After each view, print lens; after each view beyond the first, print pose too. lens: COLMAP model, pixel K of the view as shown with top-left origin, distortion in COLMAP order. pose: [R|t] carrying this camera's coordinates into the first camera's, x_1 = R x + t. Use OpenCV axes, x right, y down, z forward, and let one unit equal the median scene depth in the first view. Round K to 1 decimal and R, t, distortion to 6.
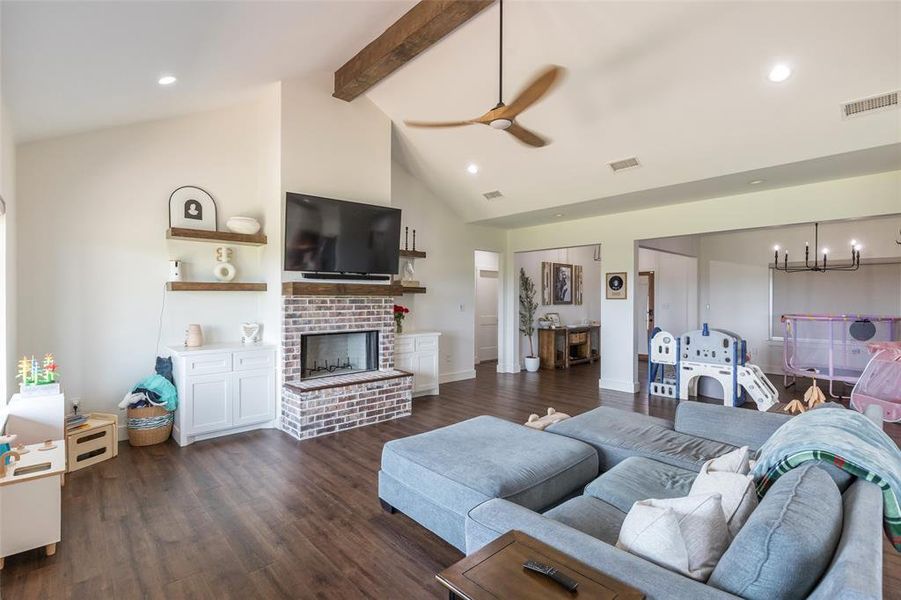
lens RADIAL K [[409.4, 0, 447.5], [0, 409.4, 299.2], [0, 0, 1]] dist [0.009595, -0.002417]
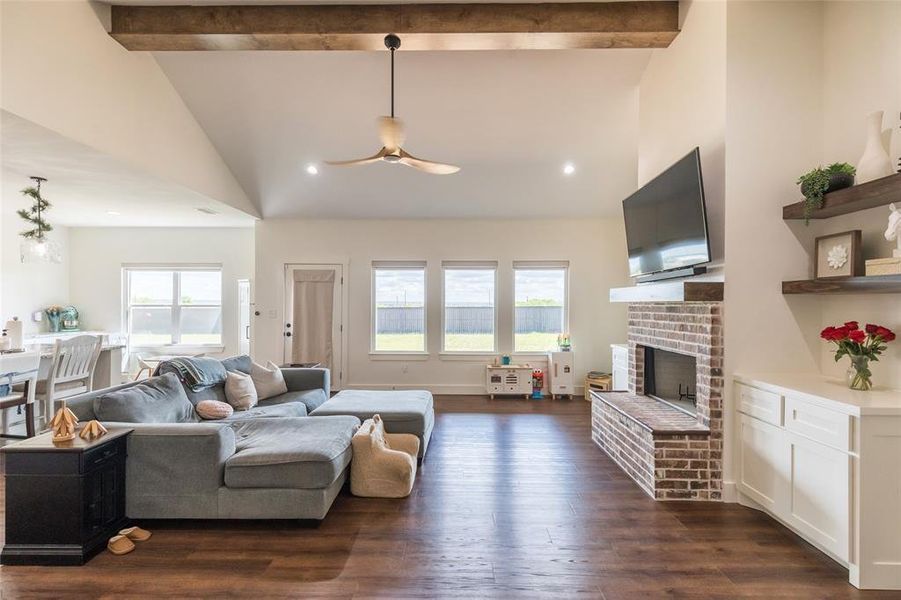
lens RADIAL K [[409.4, 0, 445.6], [0, 409.4, 303.3], [0, 0, 1]] dist [0.009595, -0.002417]
pose [[-0.691775, -0.006937, -0.722079, 0.490501], [-0.008101, 0.999965, -0.001846, -0.001639], [0.722067, 0.004573, -0.691808, 1.017605]]
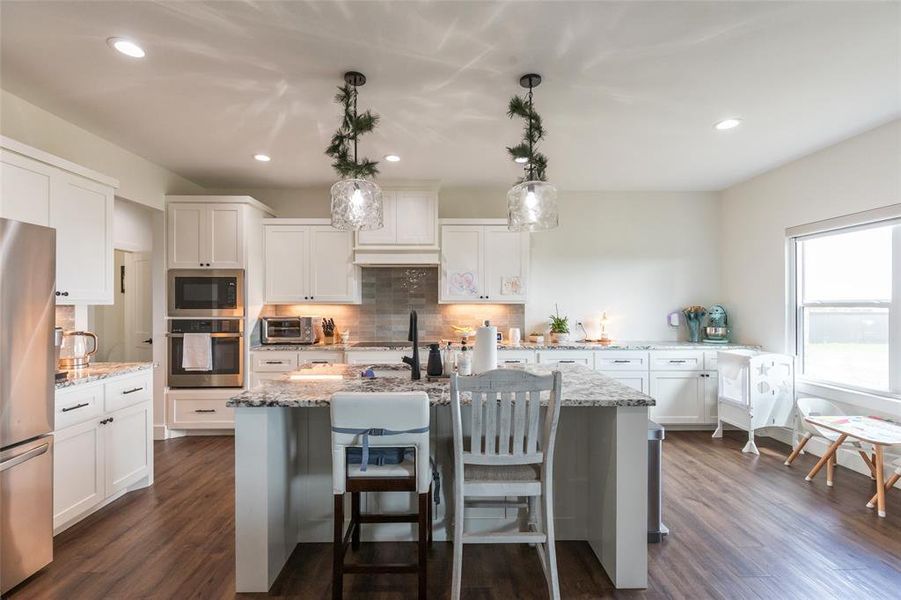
lens RADIAL K [[403.0, 0, 451.2], [0, 403.0, 303.0], [0, 0, 1]] dist [0.000615, 0.000184]
pose [[-0.752322, 0.000239, 0.658795, 0.242927], [-0.000356, 1.000000, -0.000770, 0.009129], [-0.658795, -0.000814, -0.752322, 0.321205]]
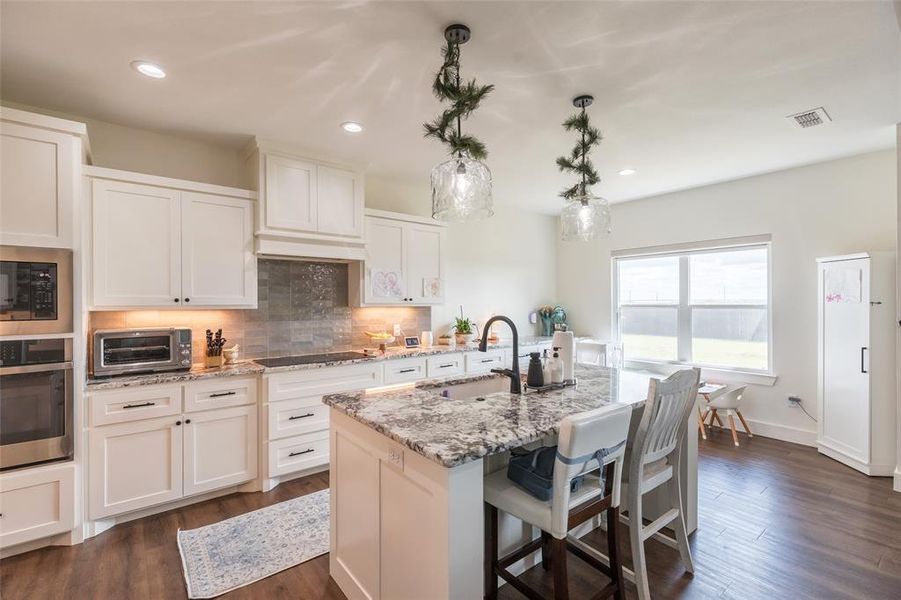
lens RADIAL K [[409.4, 0, 459.6], [0, 409.4, 302.5], [0, 0, 1]] dist [0.009595, -0.002417]
pose [[-0.998622, 0.000857, 0.052465, 0.577202], [0.000939, 0.999998, 0.001535, 0.001638], [-0.052464, 0.001582, -0.998622, 0.420022]]
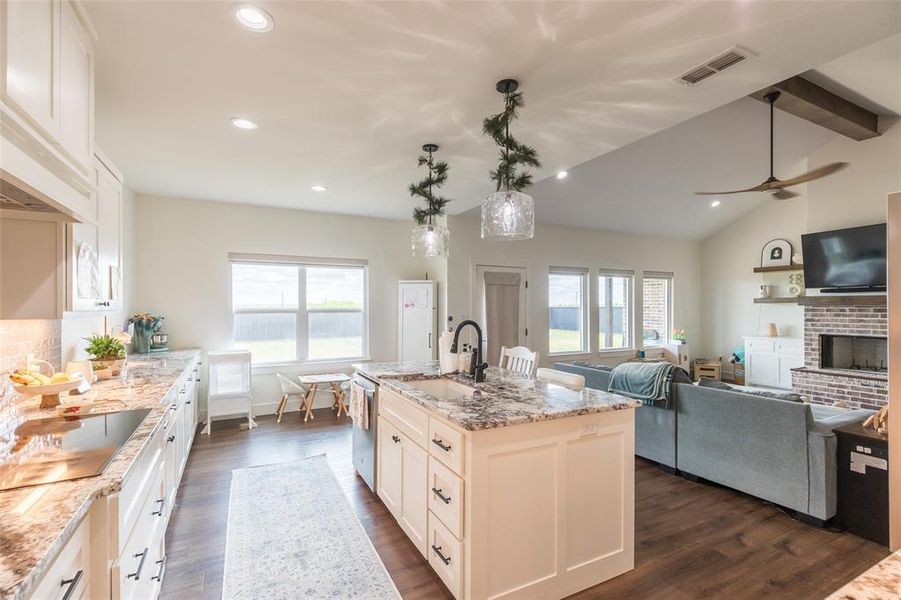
lens RADIAL K [[409.4, 0, 445.9], [0, 409.4, 303.4], [0, 0, 1]] dist [0.009595, -0.002417]
pose [[-0.258421, -0.009443, -0.965986, 1.016284], [-0.003202, 0.999955, -0.008918, -0.000152], [0.966027, 0.000789, -0.258440, 0.118429]]
